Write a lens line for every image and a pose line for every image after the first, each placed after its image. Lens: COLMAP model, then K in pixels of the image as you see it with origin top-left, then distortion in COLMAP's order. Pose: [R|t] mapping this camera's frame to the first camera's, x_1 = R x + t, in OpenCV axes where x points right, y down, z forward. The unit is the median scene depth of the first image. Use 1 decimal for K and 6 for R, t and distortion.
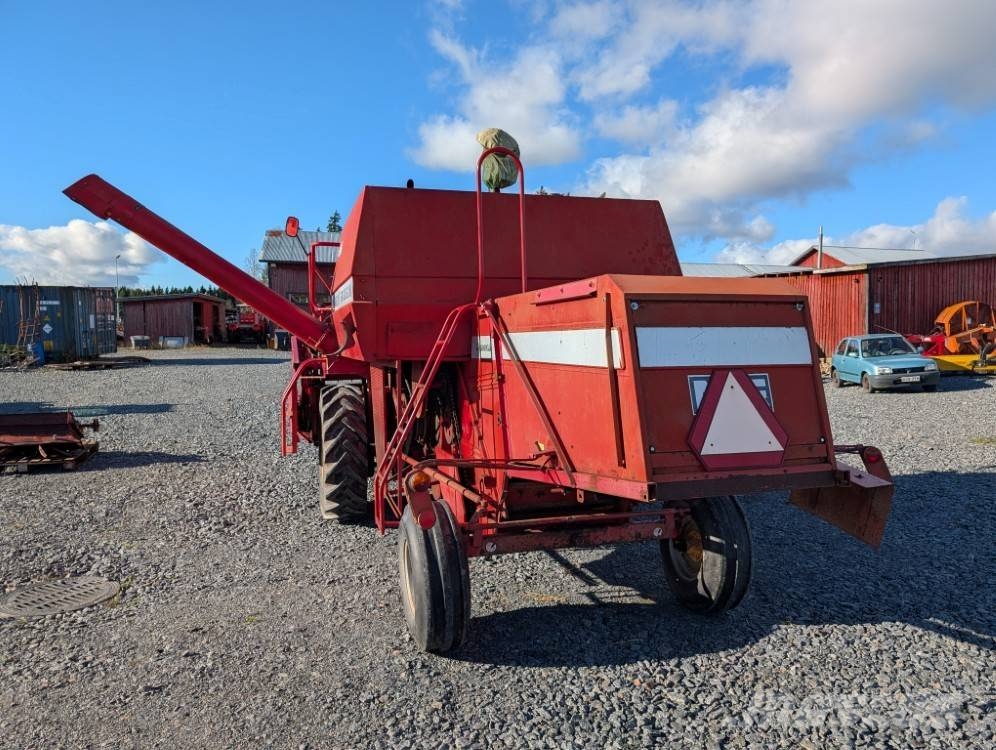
lens RADIAL K [[719.0, 0, 496.6], [0, 719.0, 381.6], [0, 0, 1]] dist [0.007855, 0.000068]
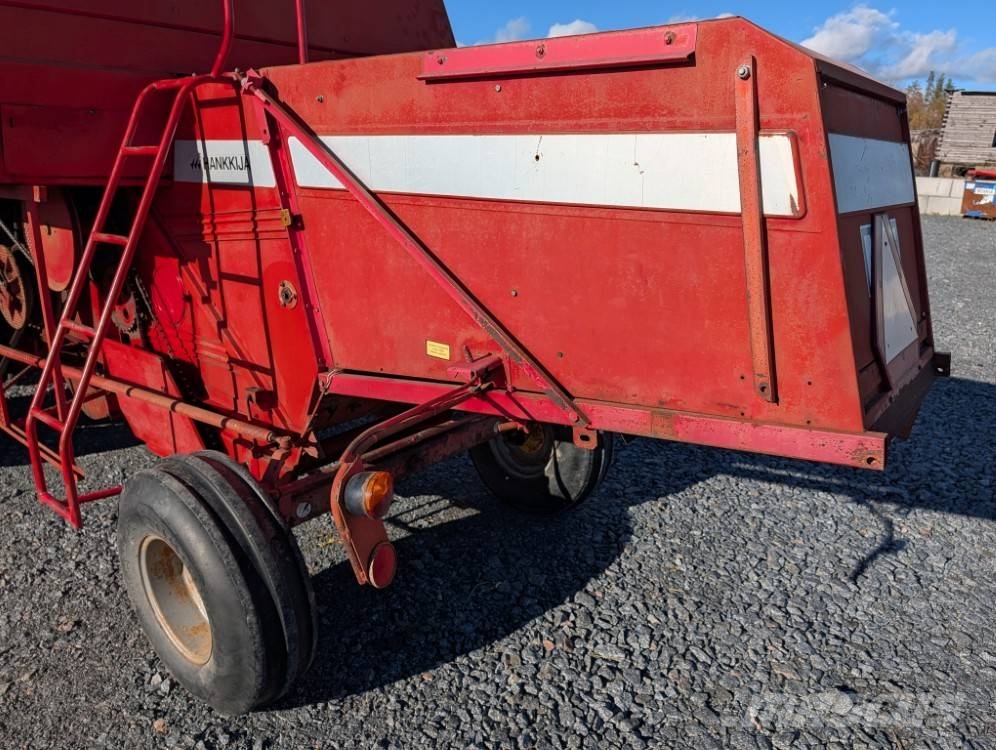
lens RADIAL K [[719.0, 0, 496.6], [0, 719.0, 381.6], [0, 0, 1]] dist [0.007855, 0.000068]
pose [[0.824791, -0.144041, 0.546783, -0.190253], [0.008242, 0.969969, 0.243090, -0.019336], [-0.565377, -0.195992, 0.801209, 0.444394]]
